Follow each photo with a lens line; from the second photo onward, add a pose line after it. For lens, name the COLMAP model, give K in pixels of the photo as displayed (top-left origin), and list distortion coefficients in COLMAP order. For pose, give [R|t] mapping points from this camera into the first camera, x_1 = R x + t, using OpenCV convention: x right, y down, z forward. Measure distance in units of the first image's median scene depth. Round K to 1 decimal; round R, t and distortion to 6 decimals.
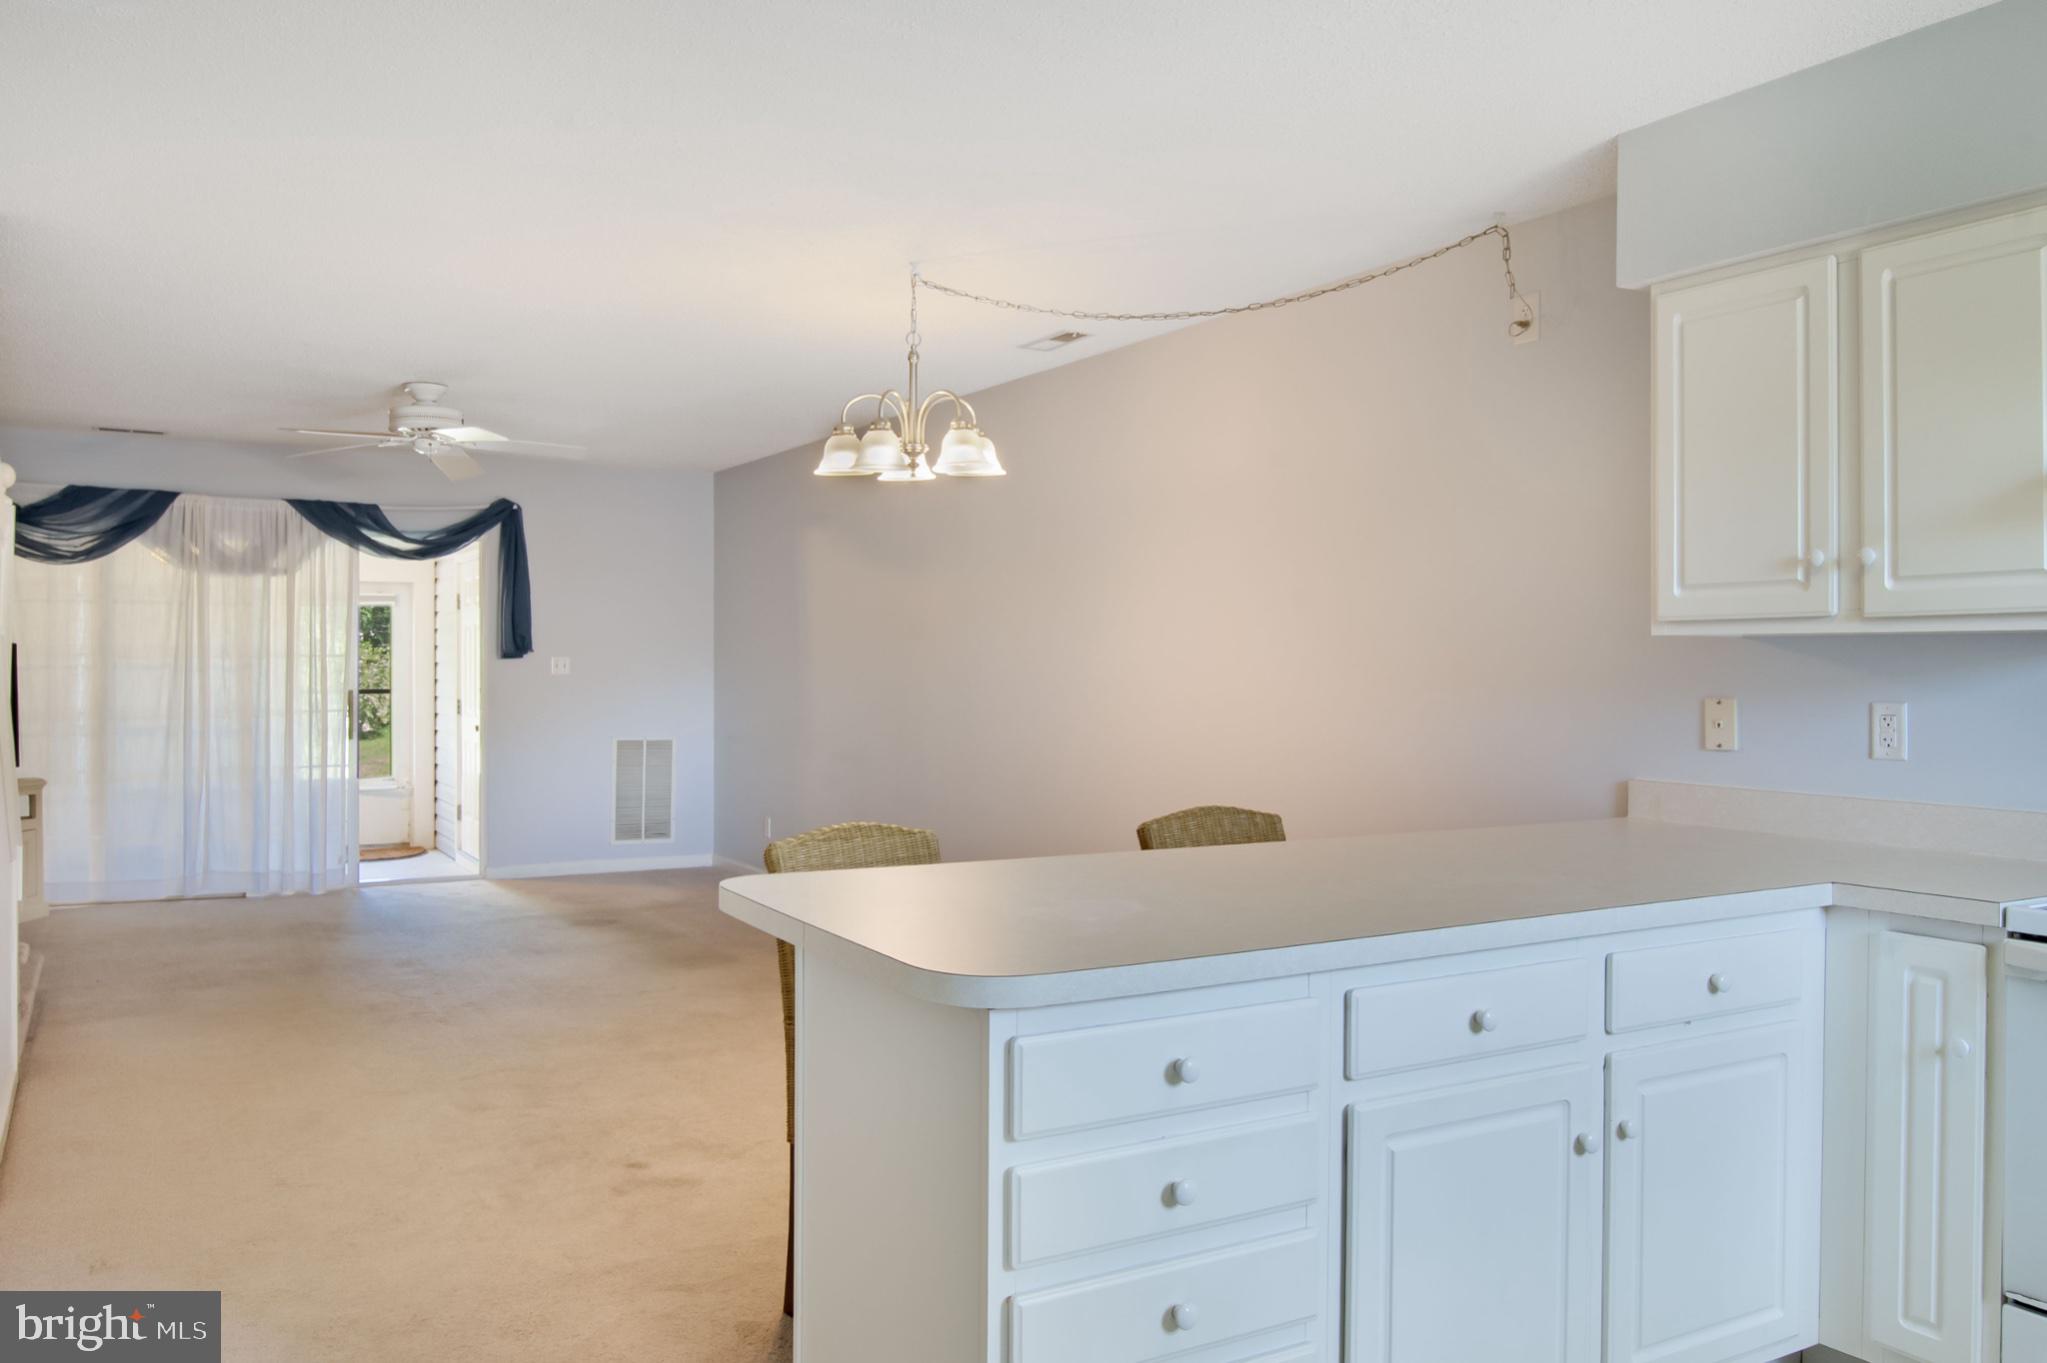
lens RADIAL K [[1550.1, 0, 1019.2], [0, 1550.1, 680.6], [0, 0, 1]] dist [-0.017720, -0.006199]
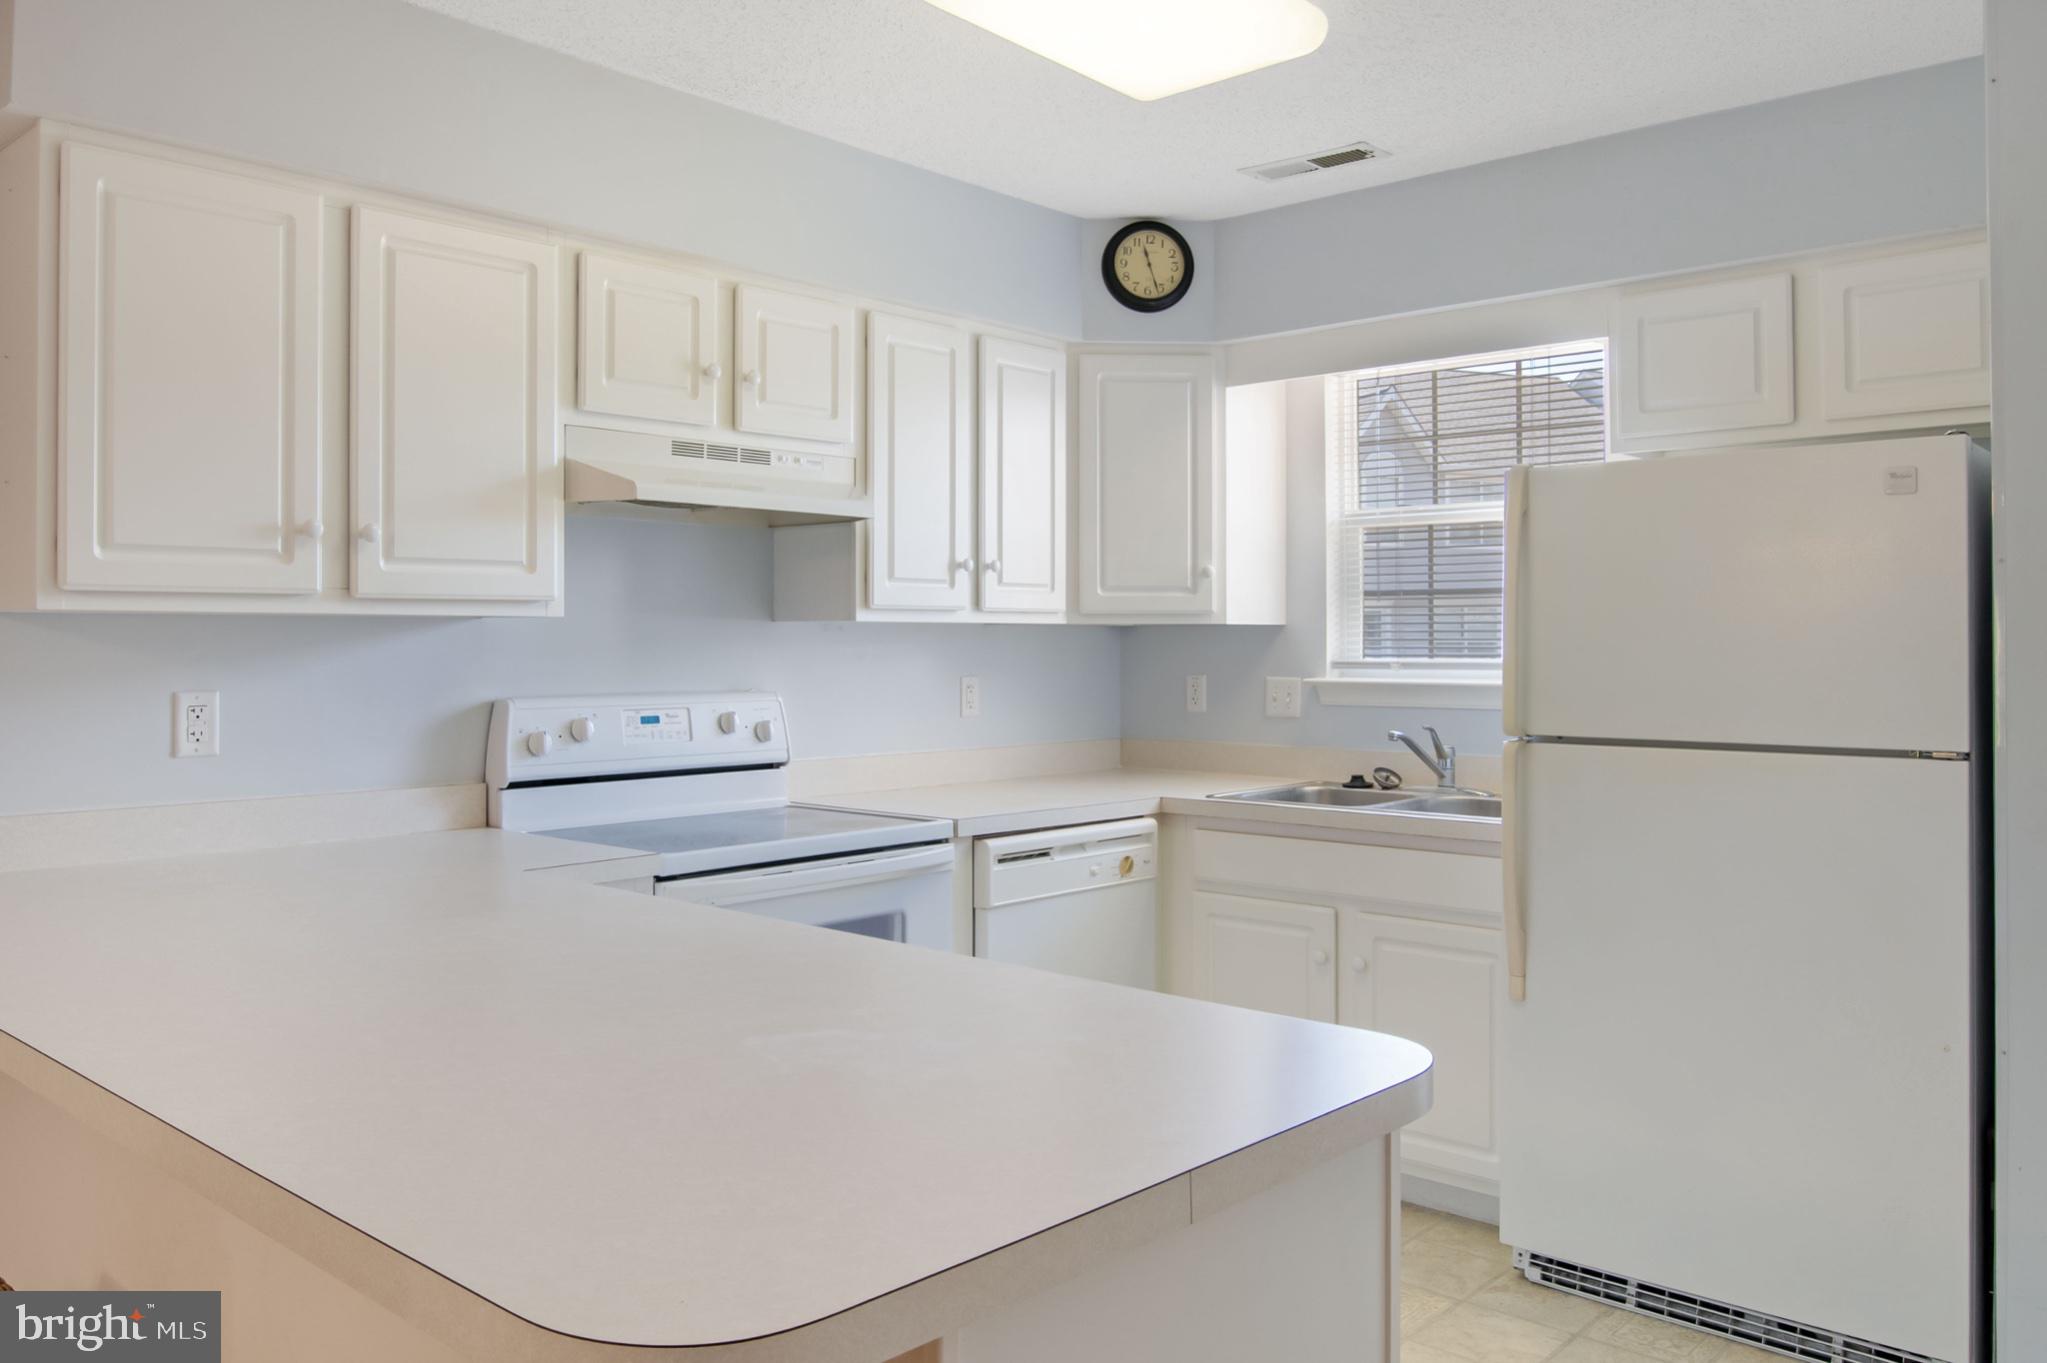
lens RADIAL K [[1550.1, 0, 992.3], [0, 1550.1, 622.0], [0, 0, 1]] dist [-0.017720, -0.006199]
pose [[-0.310598, 0.010999, 0.950478, -0.439332], [0.009912, 0.999916, -0.008332, -0.014267], [-0.950490, 0.006833, -0.310681, 0.890090]]
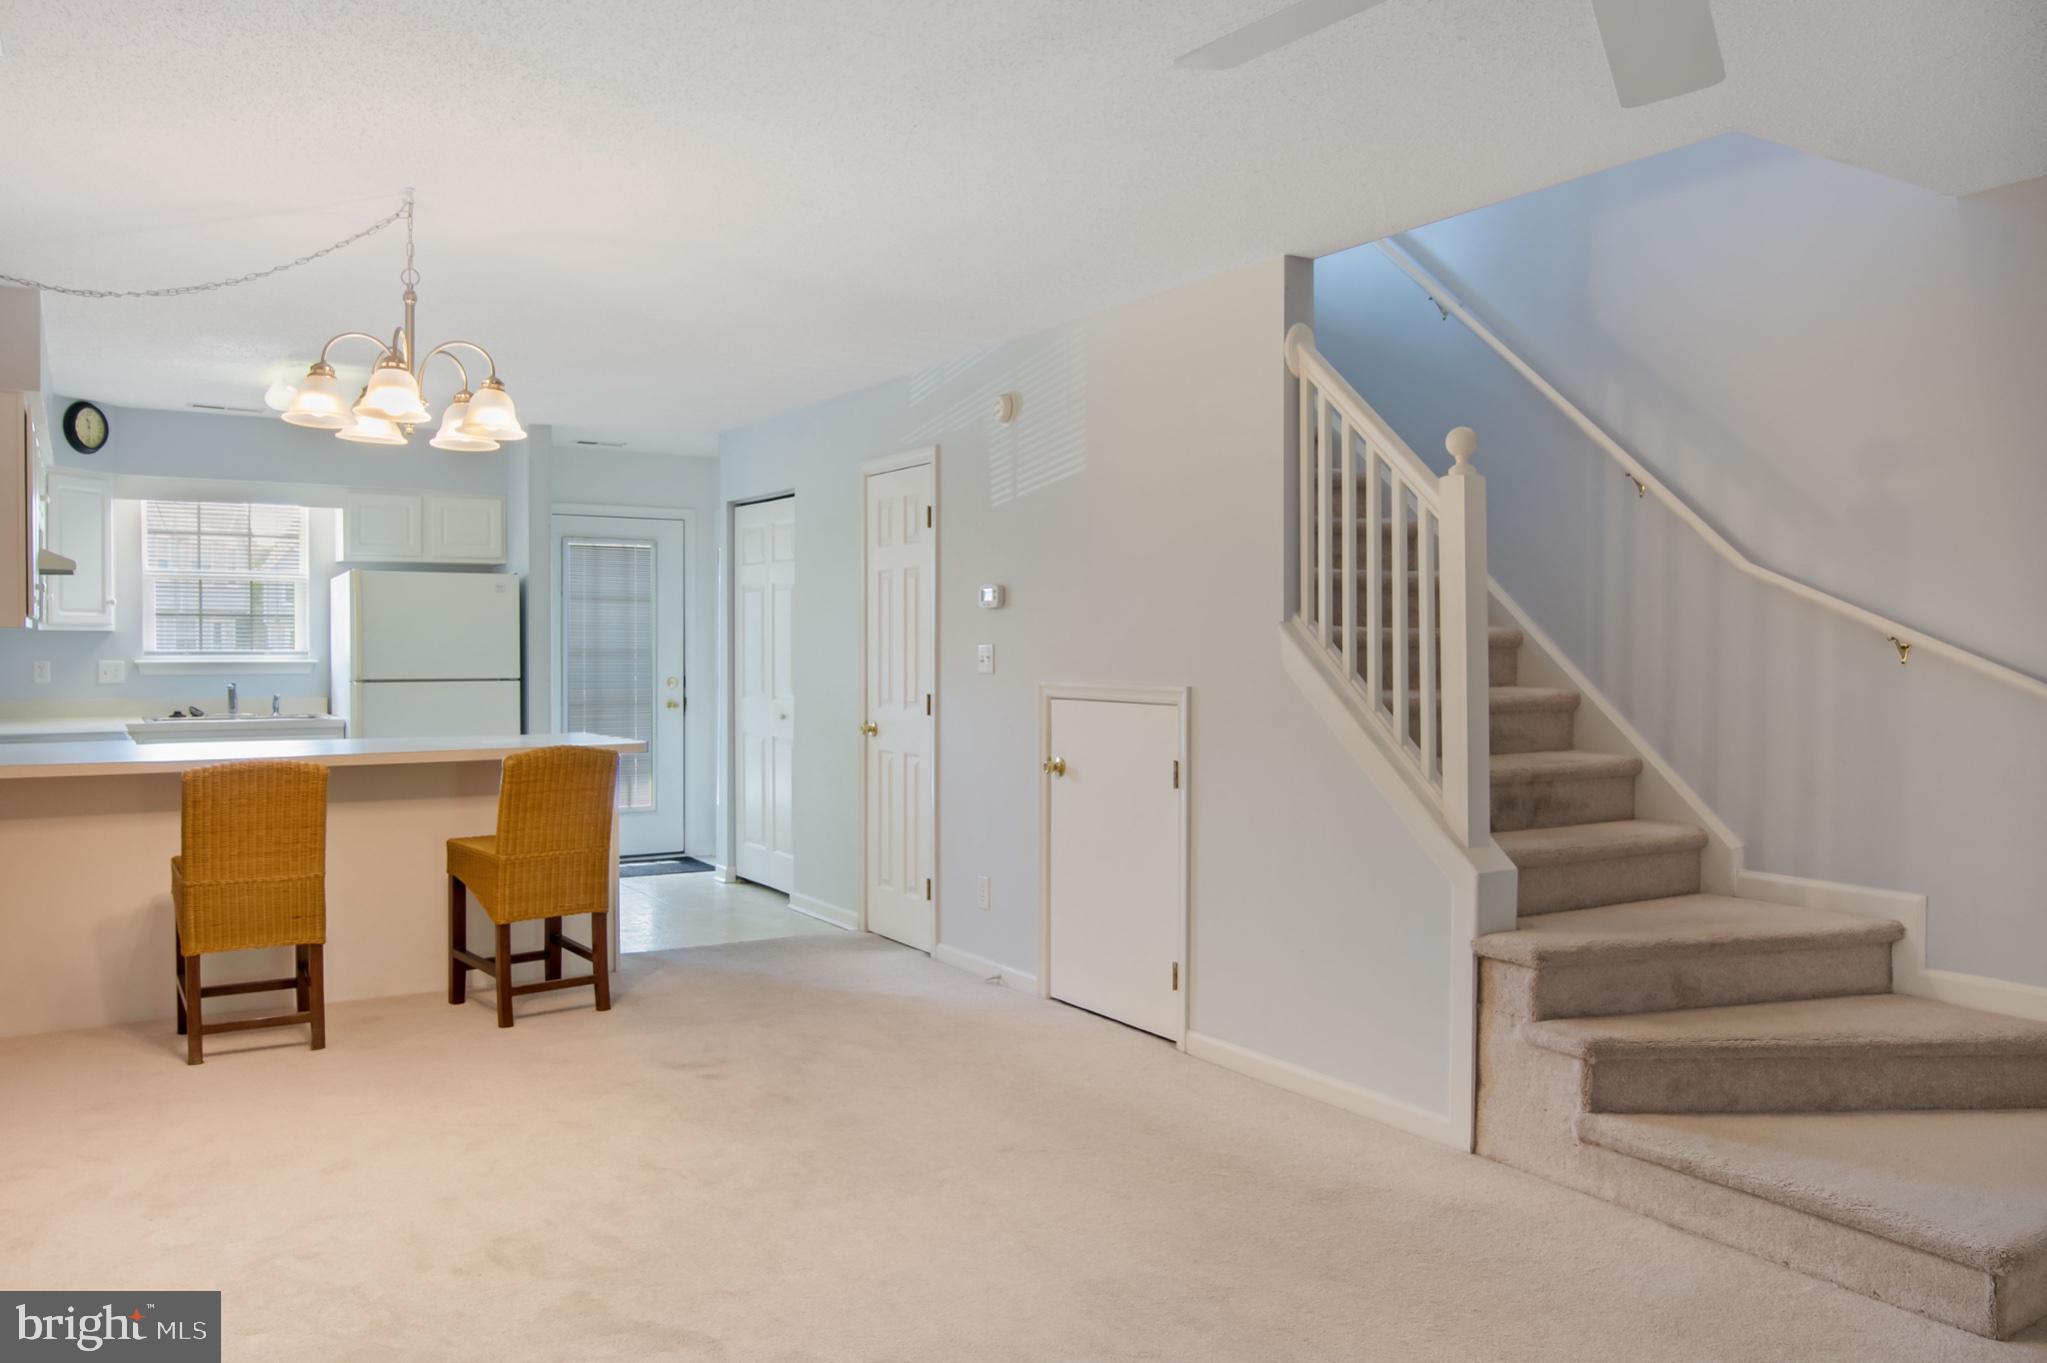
lens RADIAL K [[1550.1, 0, 1012.0], [0, 1550.1, 684.2], [0, 0, 1]] dist [-0.017720, -0.006199]
pose [[-0.999285, -0.005081, -0.037465, -0.540496], [-0.006510, 0.999252, 0.038109, -0.039438], [0.037243, 0.038325, -0.998571, 2.801057]]
